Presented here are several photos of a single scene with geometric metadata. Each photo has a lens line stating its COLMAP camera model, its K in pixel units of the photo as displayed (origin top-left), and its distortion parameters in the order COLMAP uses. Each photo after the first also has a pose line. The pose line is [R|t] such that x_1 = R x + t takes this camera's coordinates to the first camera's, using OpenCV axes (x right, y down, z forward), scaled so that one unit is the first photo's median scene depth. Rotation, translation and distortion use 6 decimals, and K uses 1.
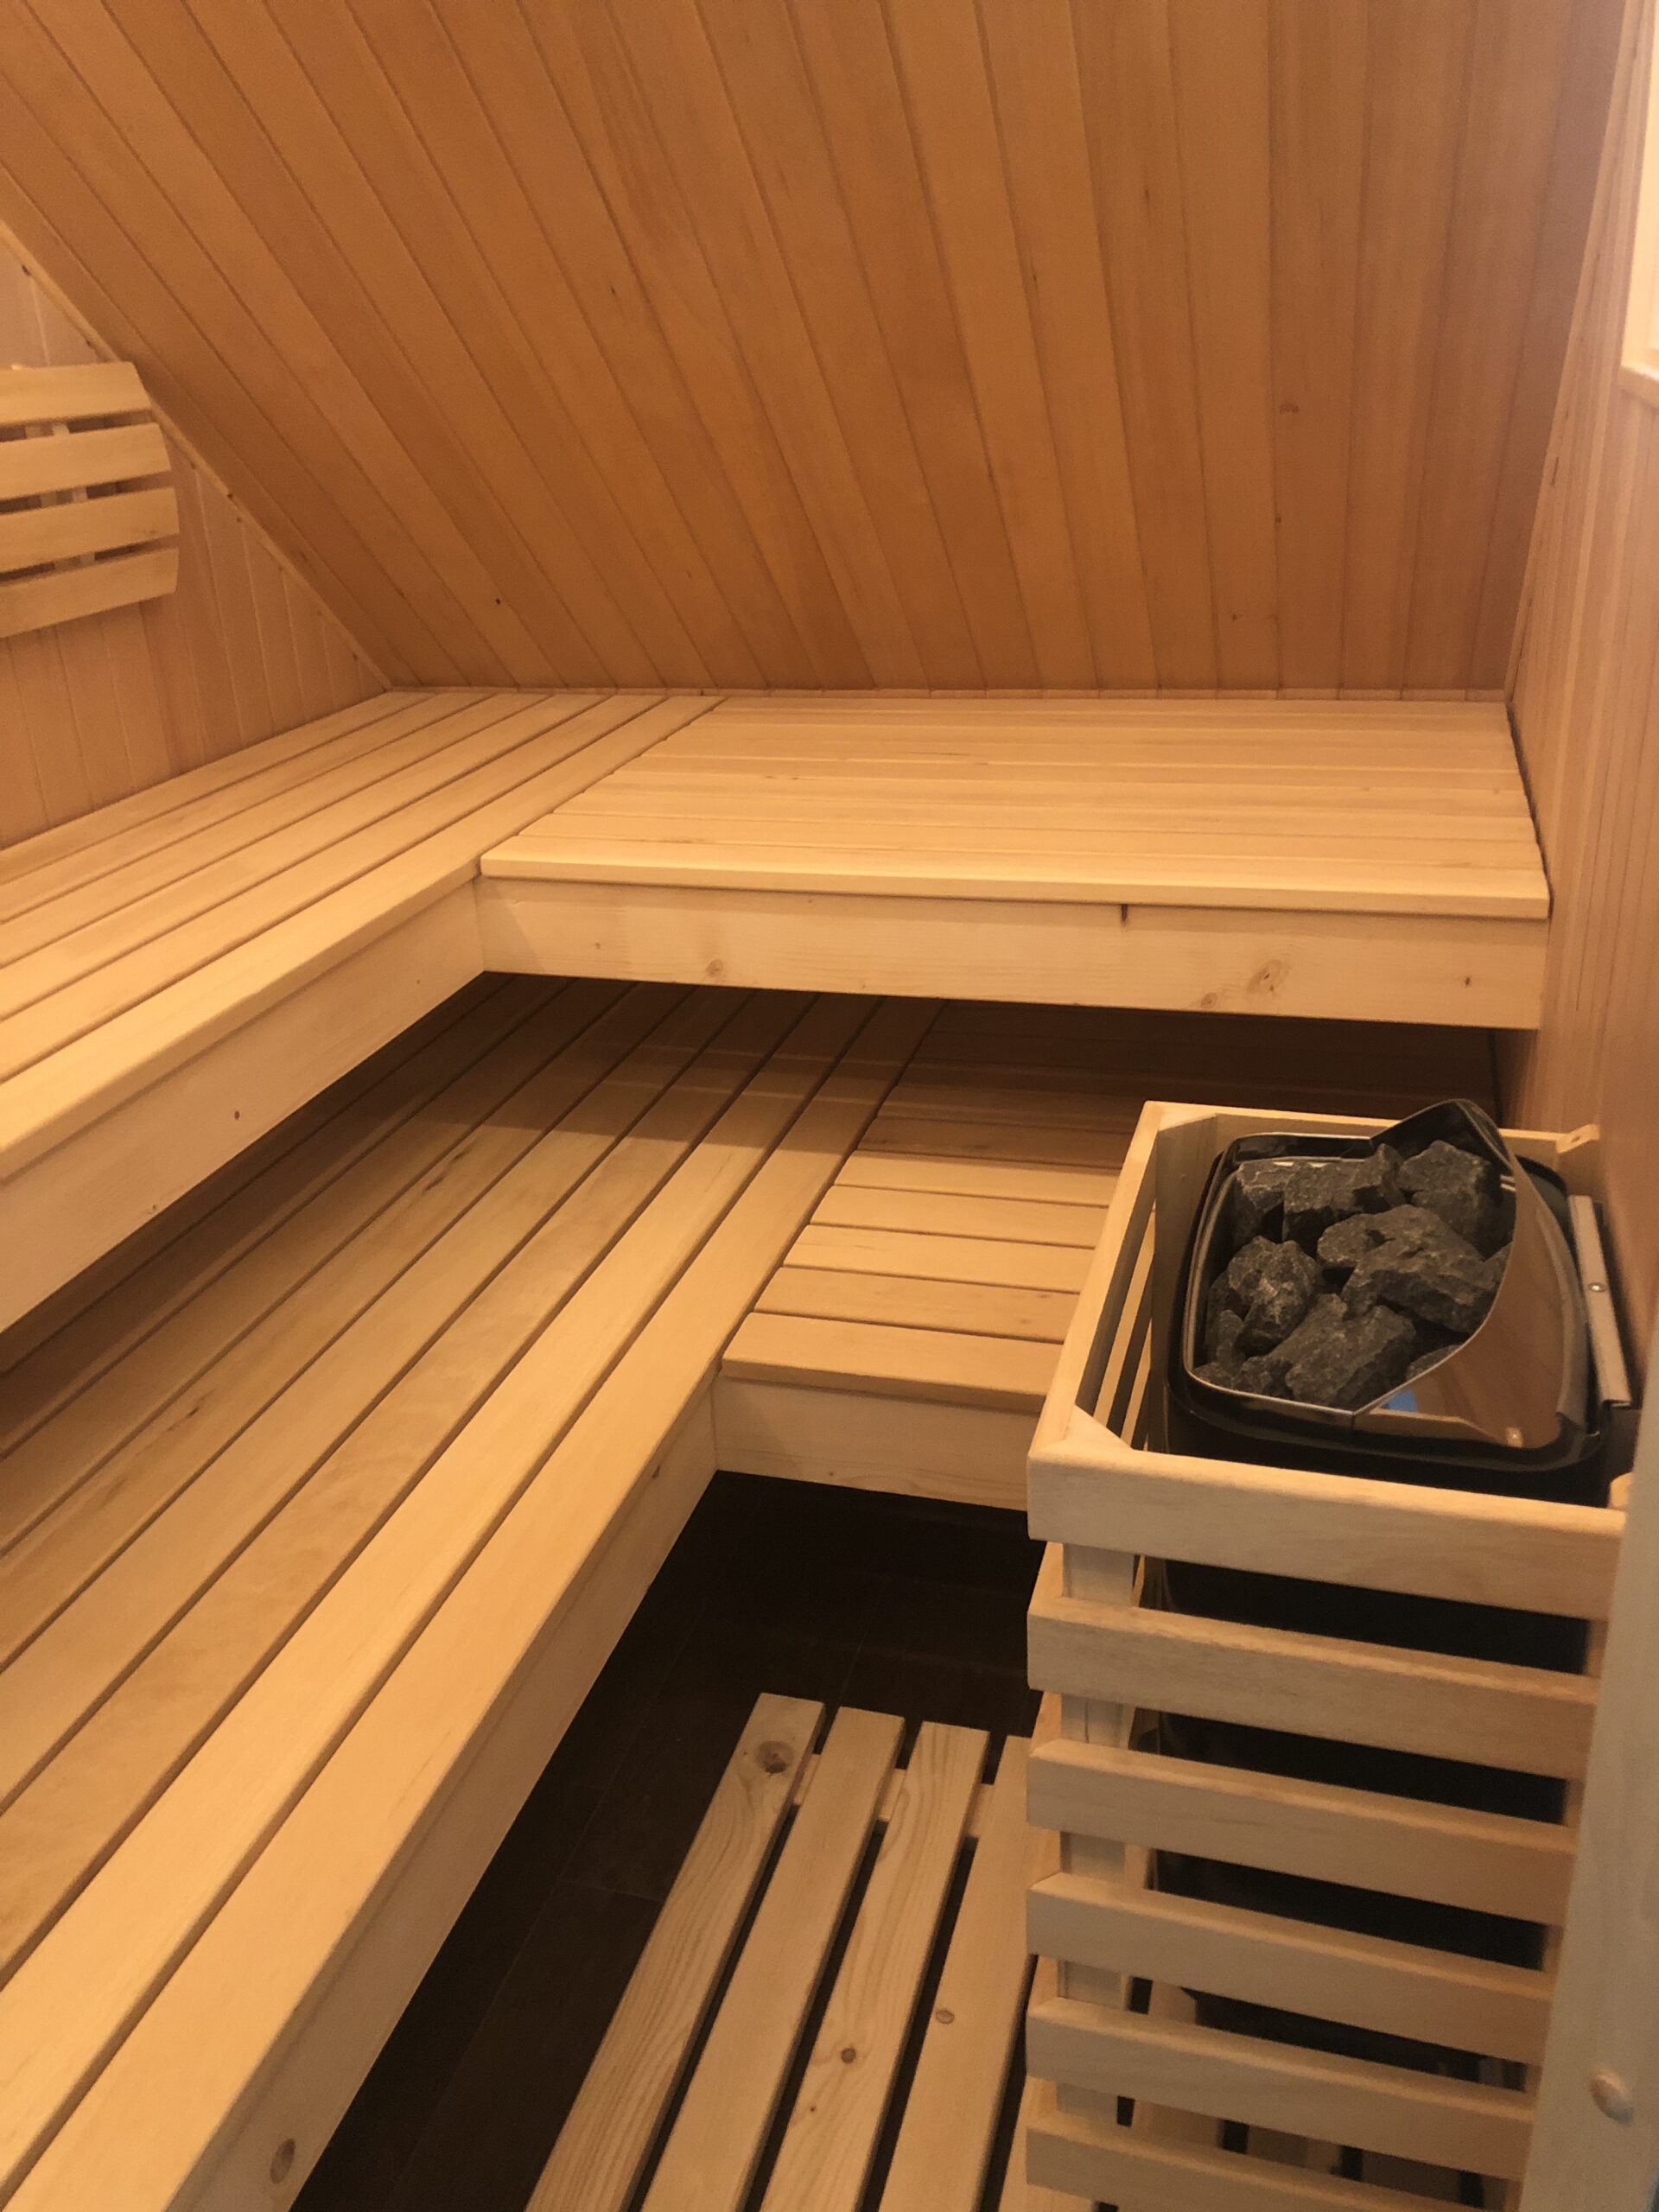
lens RADIAL K [[1802.7, 0, 797.6], [0, 1802.7, 1126.6], [0, 0, 1]] dist [0.014347, 0.004452]
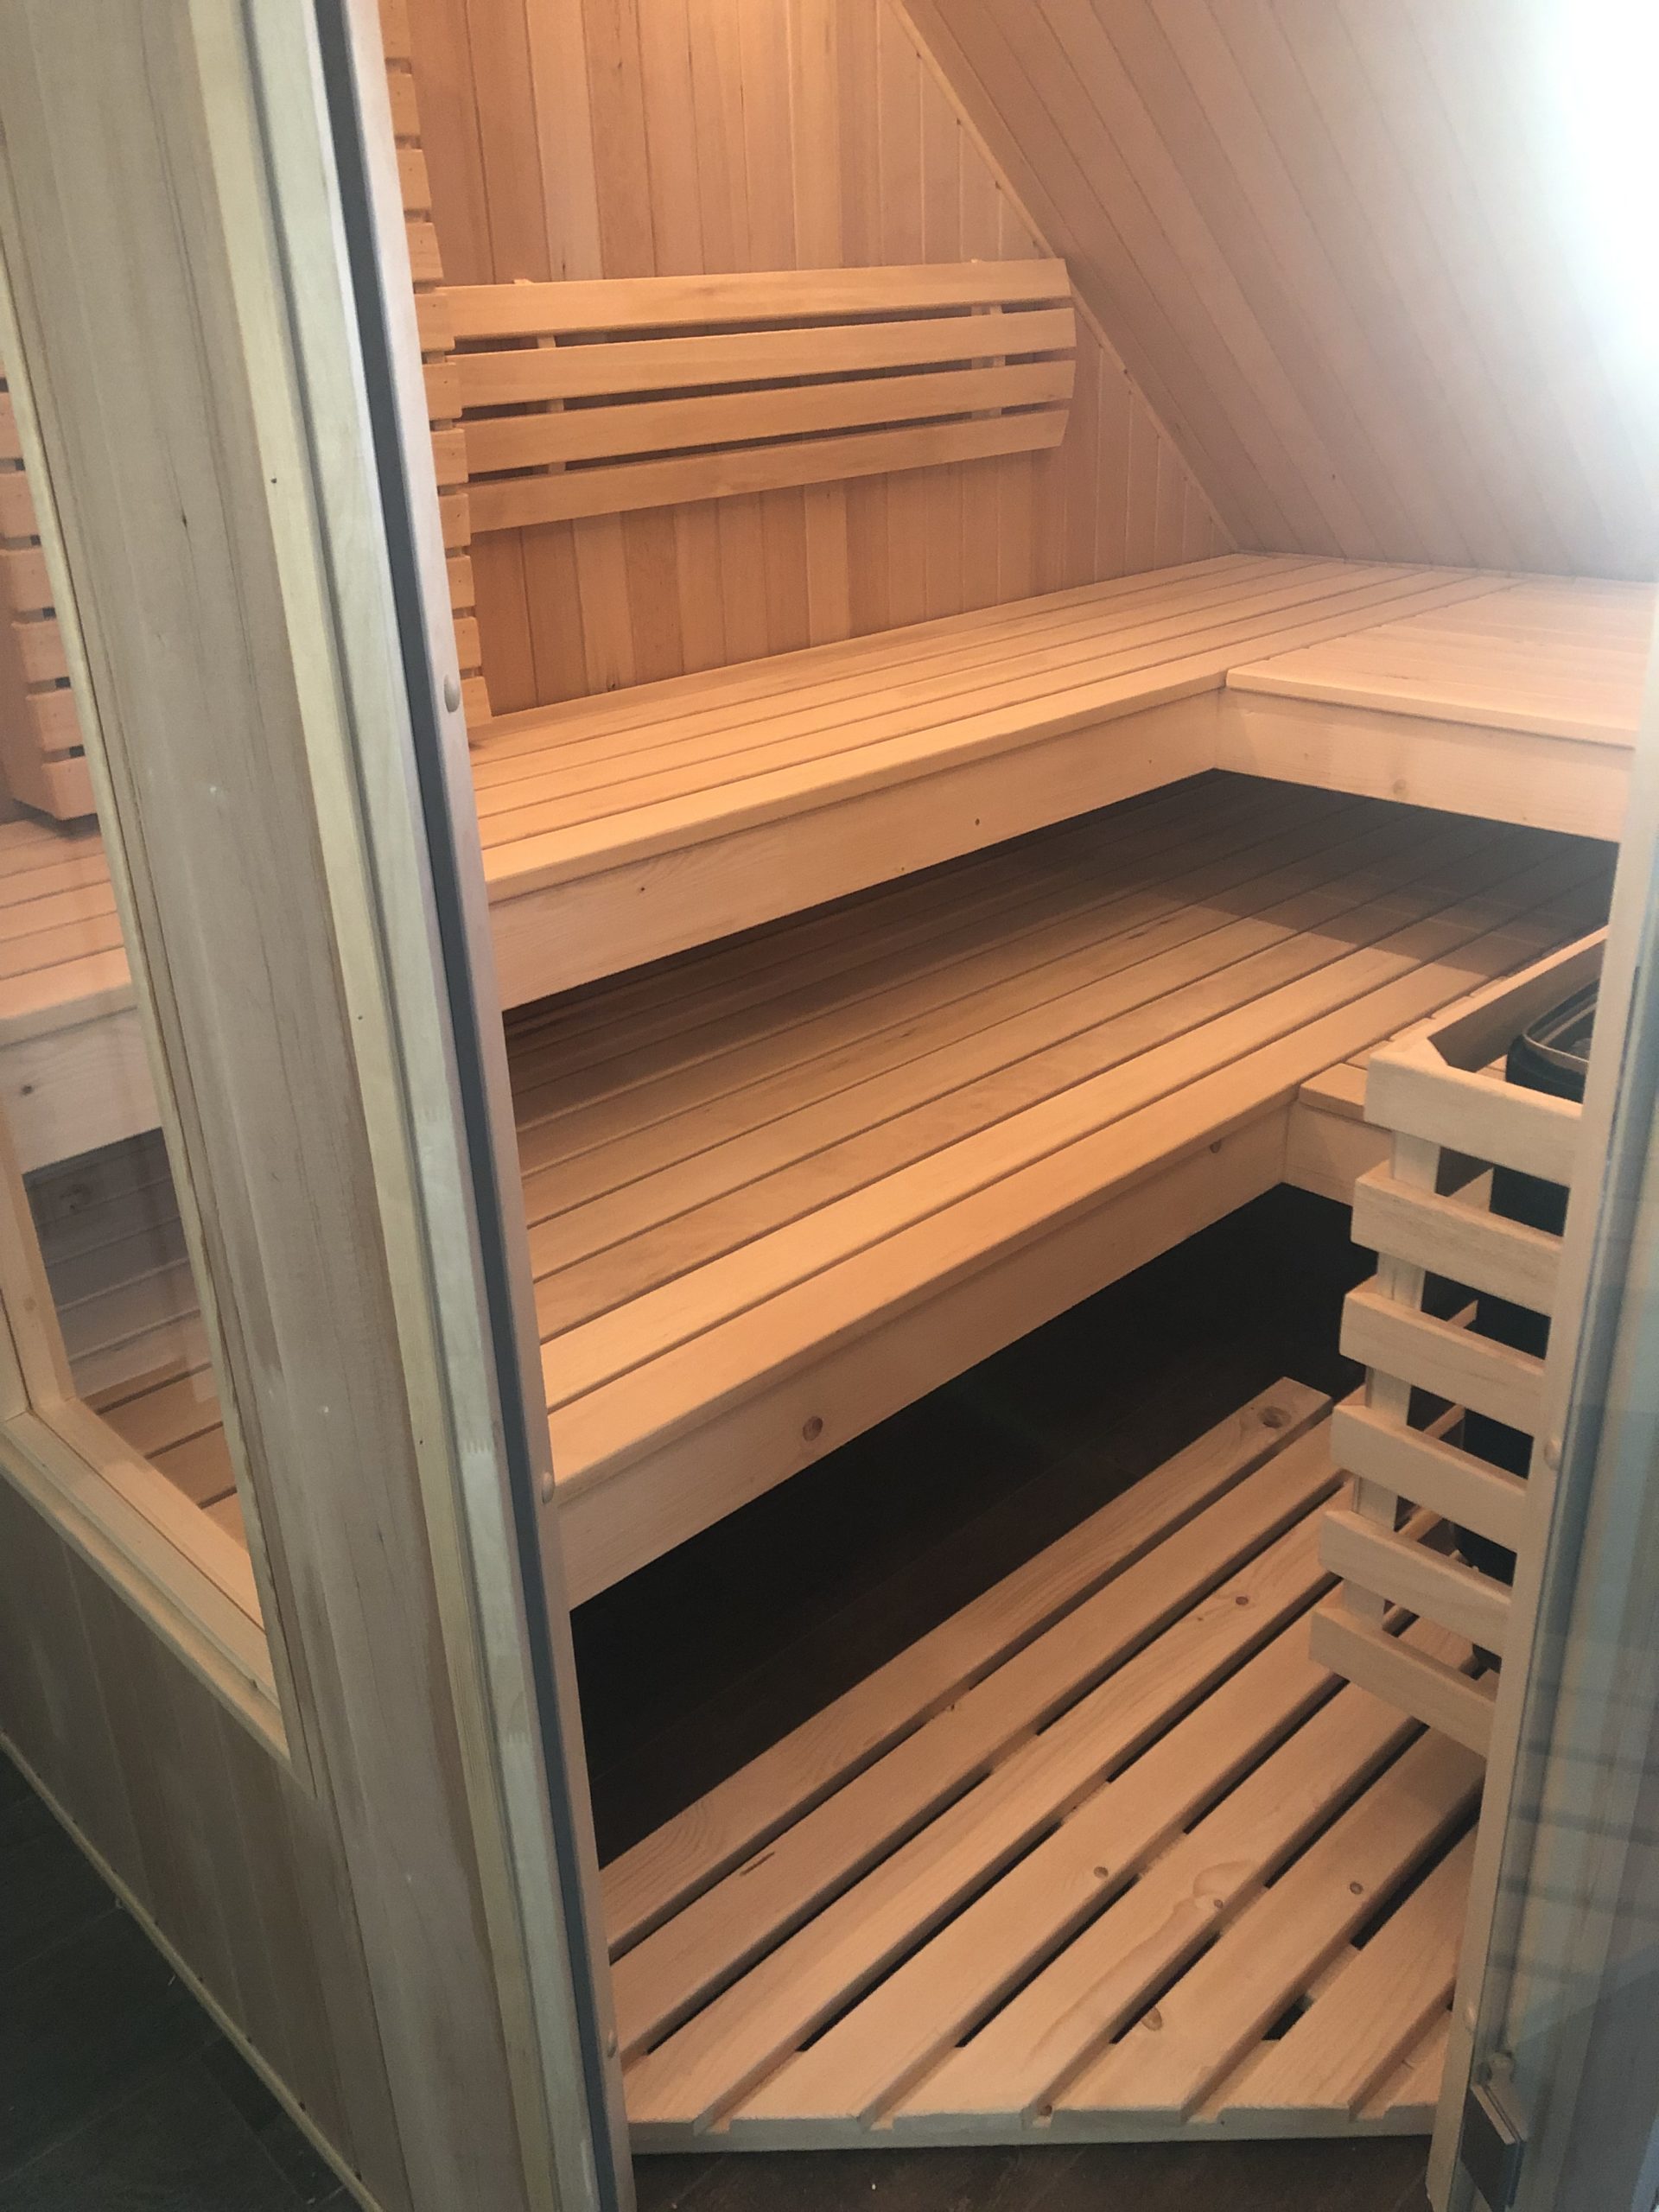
lens RADIAL K [[1786.4, 0, 816.2], [0, 1786.4, 1110.7], [0, 0, 1]] dist [0.045155, -0.078461]
pose [[0.868768, 0.222242, -0.442550, 0.175411], [-0.207381, 0.974783, 0.082413, 0.092934], [0.449705, 0.020179, 0.892949, -0.191397]]
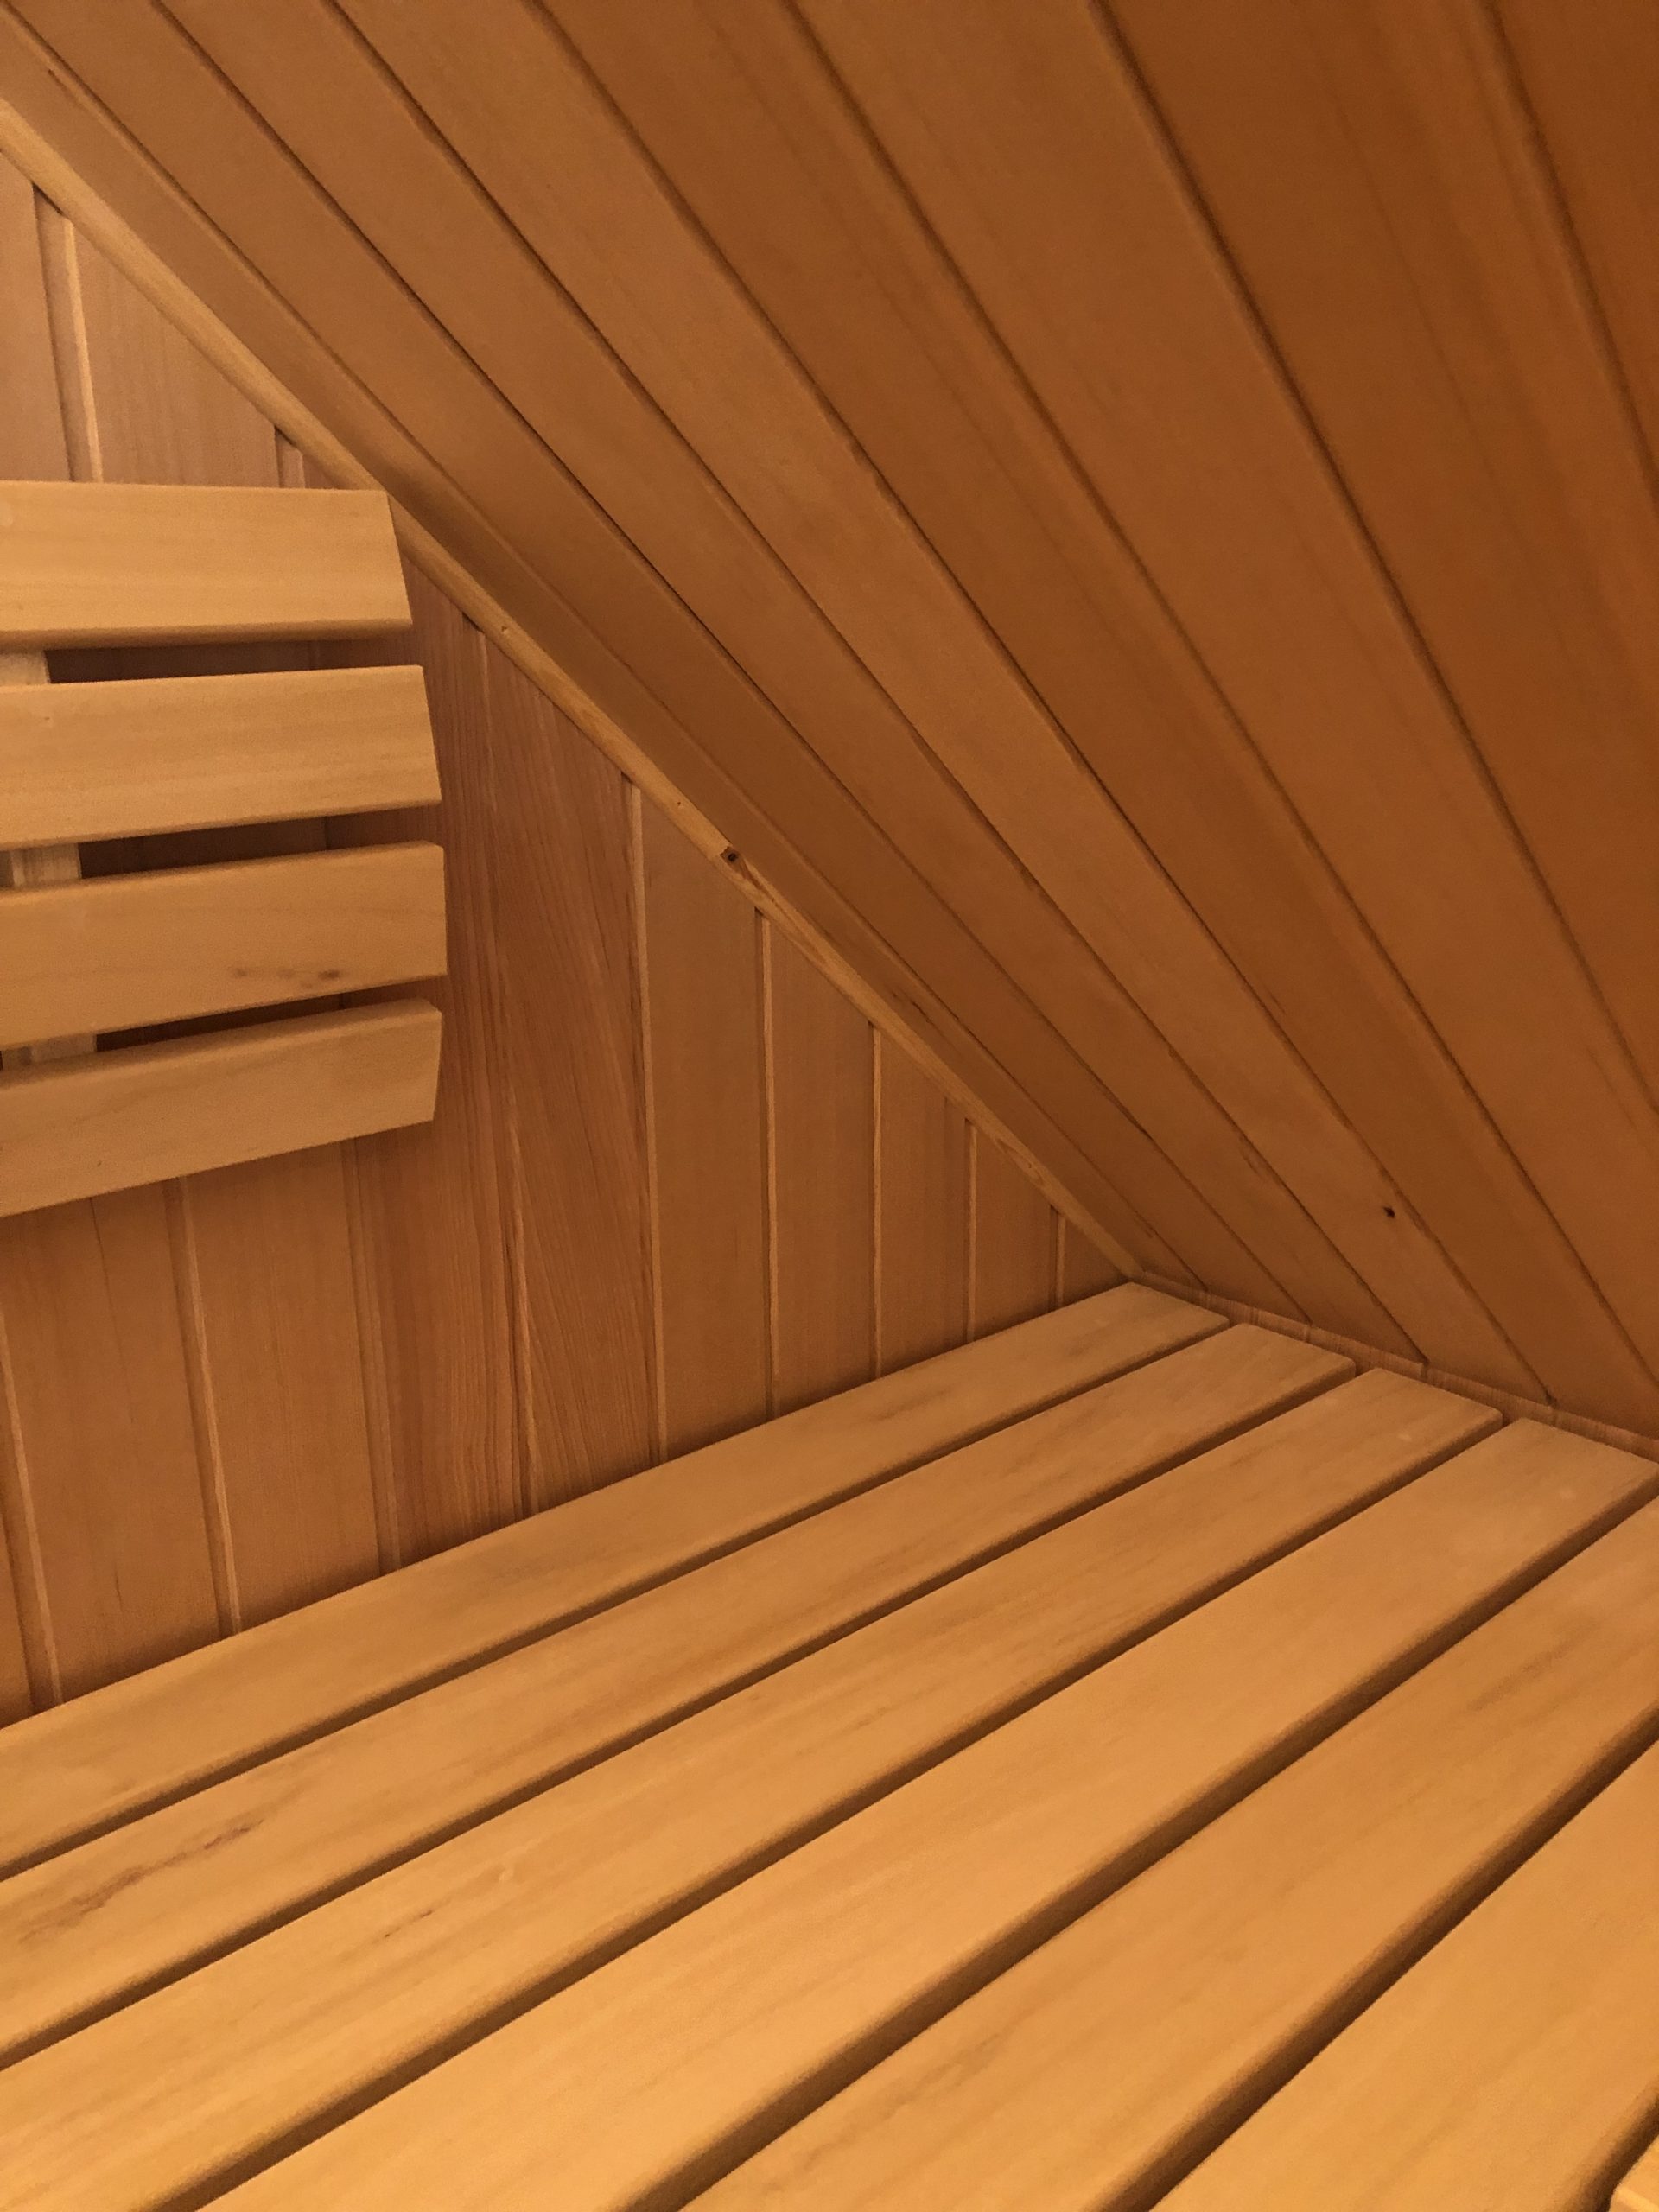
lens RADIAL K [[1820.6, 0, 828.8], [0, 1820.6, 1184.3], [0, 0, 1]] dist [-0.000797, -0.004563]
pose [[0.857744, 0.191899, -0.476917, -0.113363], [-0.237355, 0.970745, -0.036285, -0.314910], [0.456002, 0.144322, 0.878199, 0.786937]]
